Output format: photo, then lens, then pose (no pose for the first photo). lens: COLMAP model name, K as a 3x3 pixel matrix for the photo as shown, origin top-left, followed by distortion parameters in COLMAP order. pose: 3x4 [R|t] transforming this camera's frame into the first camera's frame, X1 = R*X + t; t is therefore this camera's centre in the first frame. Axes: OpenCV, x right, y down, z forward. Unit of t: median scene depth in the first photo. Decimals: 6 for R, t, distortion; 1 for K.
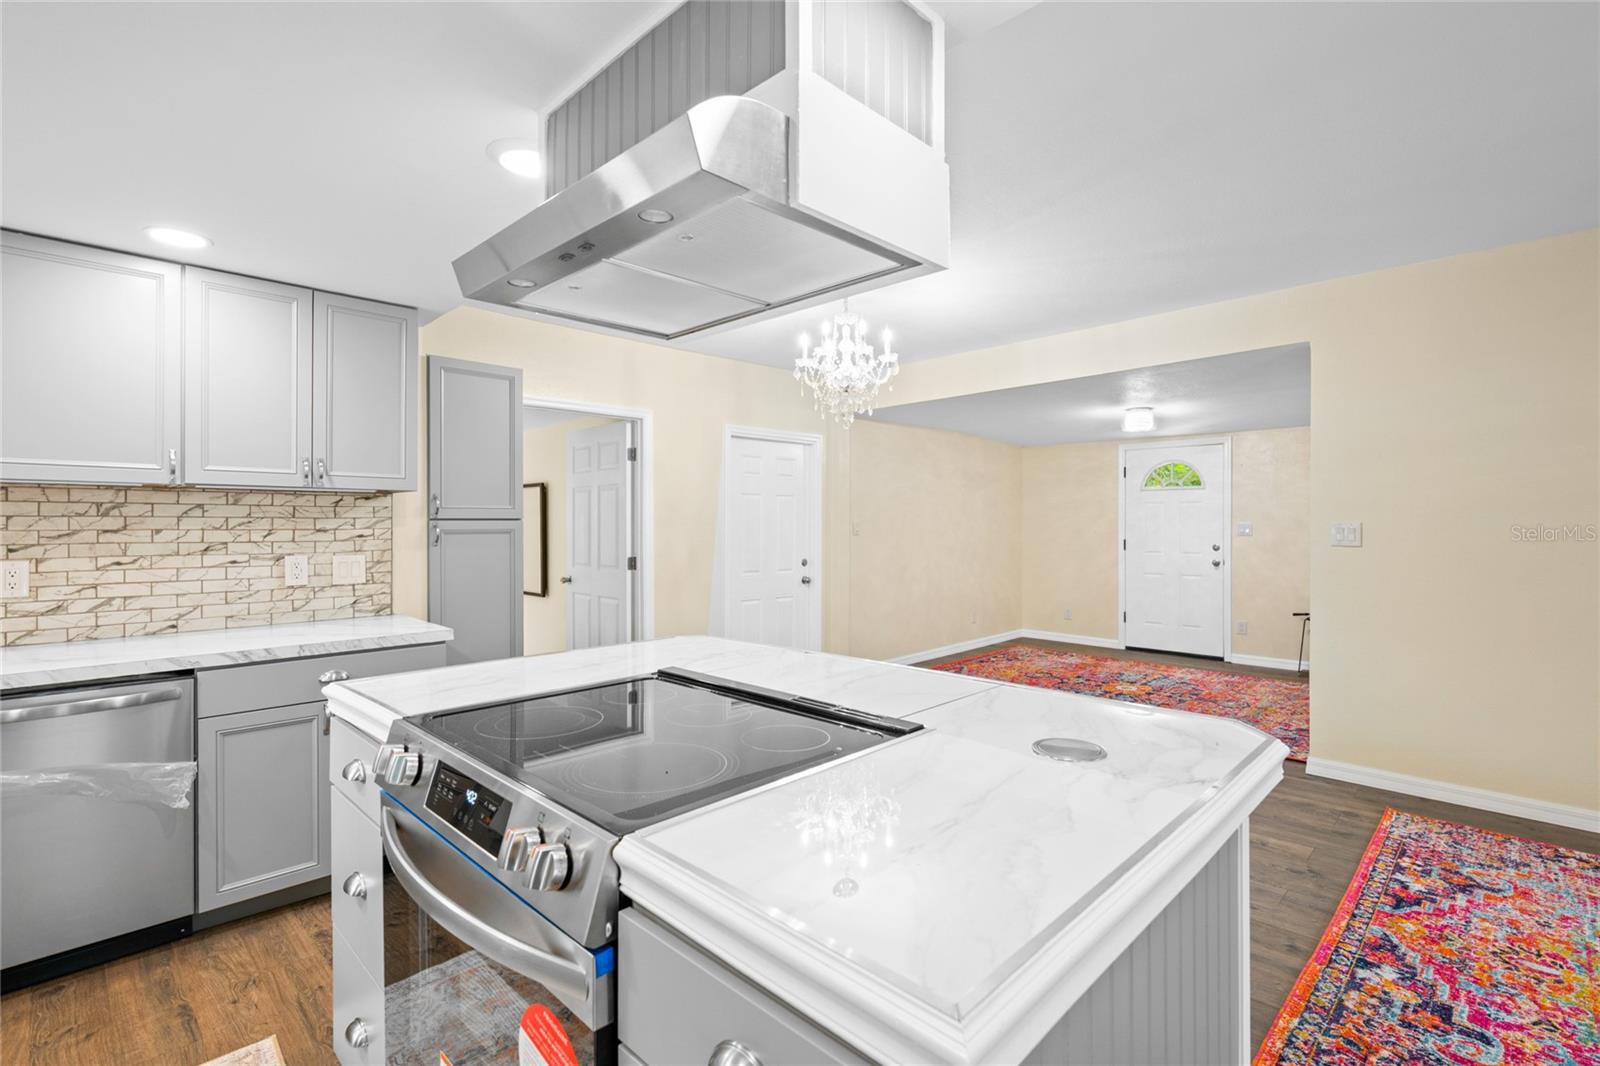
lens RADIAL K [[742.2, 0, 839.8], [0, 742.2, 521.1], [0, 0, 1]] dist [0.005065, -0.000120]
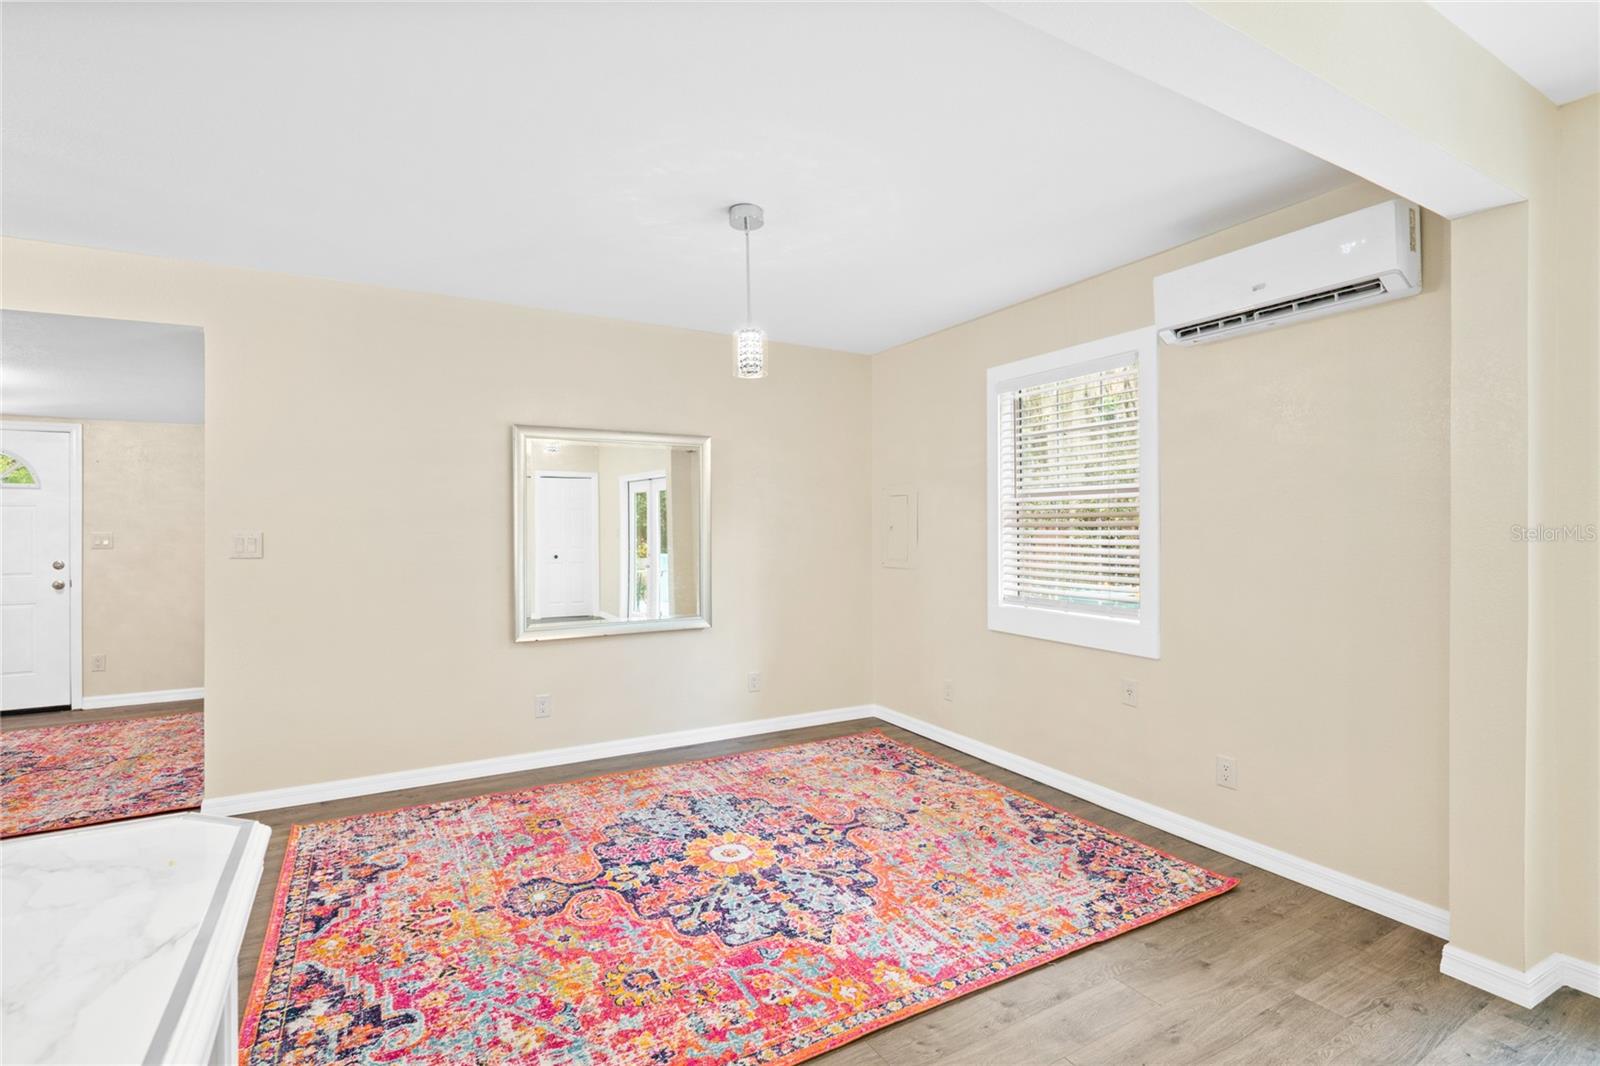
lens RADIAL K [[742.2, 0, 775.6], [0, 742.2, 528.0], [0, 0, 1]] dist [0.005065, -0.000120]
pose [[0.316150, -0.000594, 0.948709, 0.015664], [0.002268, 0.999997, -0.000130, -0.003064], [-0.948707, 0.002192, 0.316150, 0.119021]]
